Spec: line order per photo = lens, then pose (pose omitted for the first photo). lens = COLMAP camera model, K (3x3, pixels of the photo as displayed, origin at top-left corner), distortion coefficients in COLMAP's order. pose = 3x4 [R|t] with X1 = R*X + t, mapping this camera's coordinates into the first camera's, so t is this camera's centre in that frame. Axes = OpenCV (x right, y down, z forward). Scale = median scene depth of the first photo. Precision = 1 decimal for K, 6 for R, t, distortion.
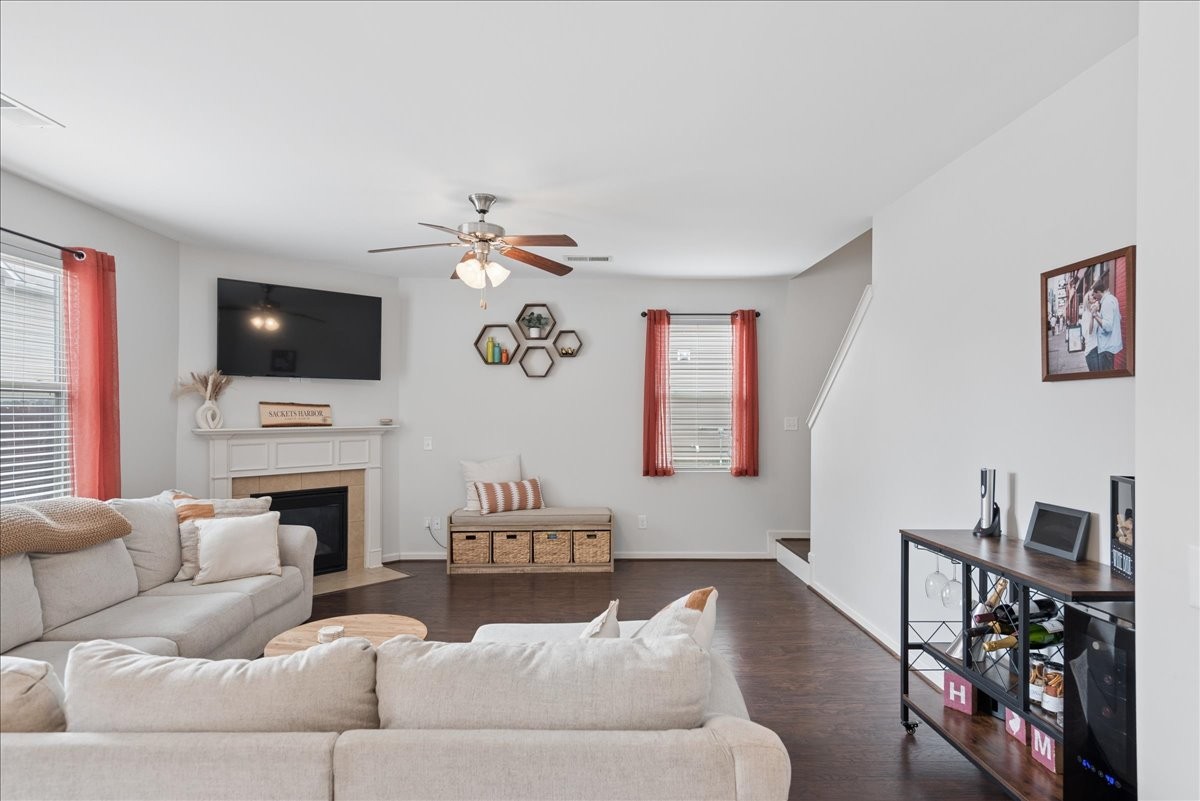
lens RADIAL K [[639.3, 0, 600.3], [0, 639.3, 412.7], [0, 0, 1]] dist [0.014668, -0.001253]
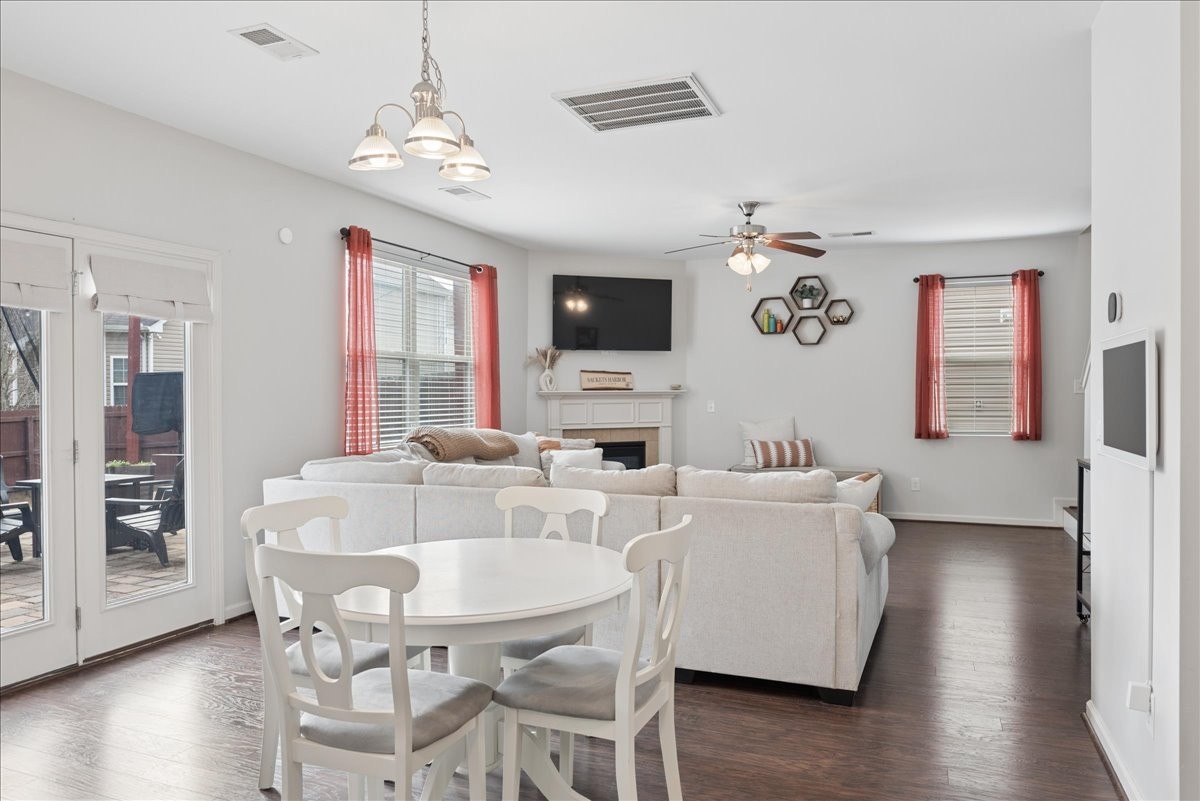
lens RADIAL K [[789.7, 0, 616.4], [0, 789.7, 403.7], [0, 0, 1]] dist [0.003661, -0.002396]
pose [[0.923558, 0.001240, -0.383456, 0.113032], [0.003489, 0.999926, 0.011637, 0.027511], [0.383442, -0.012085, 0.923486, -0.357736]]
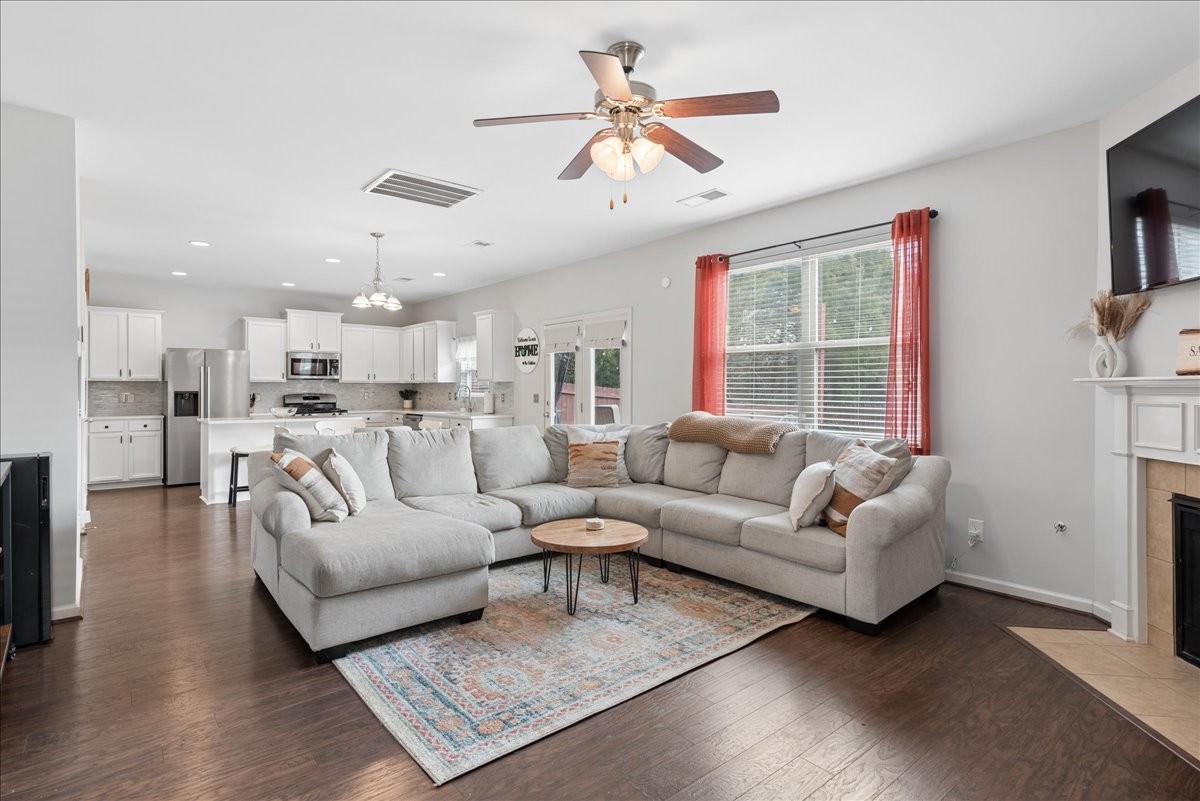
lens RADIAL K [[608.1, 0, 600.0], [0, 608.1, 400.5], [0, 0, 1]] dist [0.000937, 0.000000]
pose [[-0.779453, 0.010995, -0.626365, 0.183013], [-0.003385, 0.999757, 0.021762, 0.031072], [0.626452, 0.019083, -0.779226, 0.980954]]
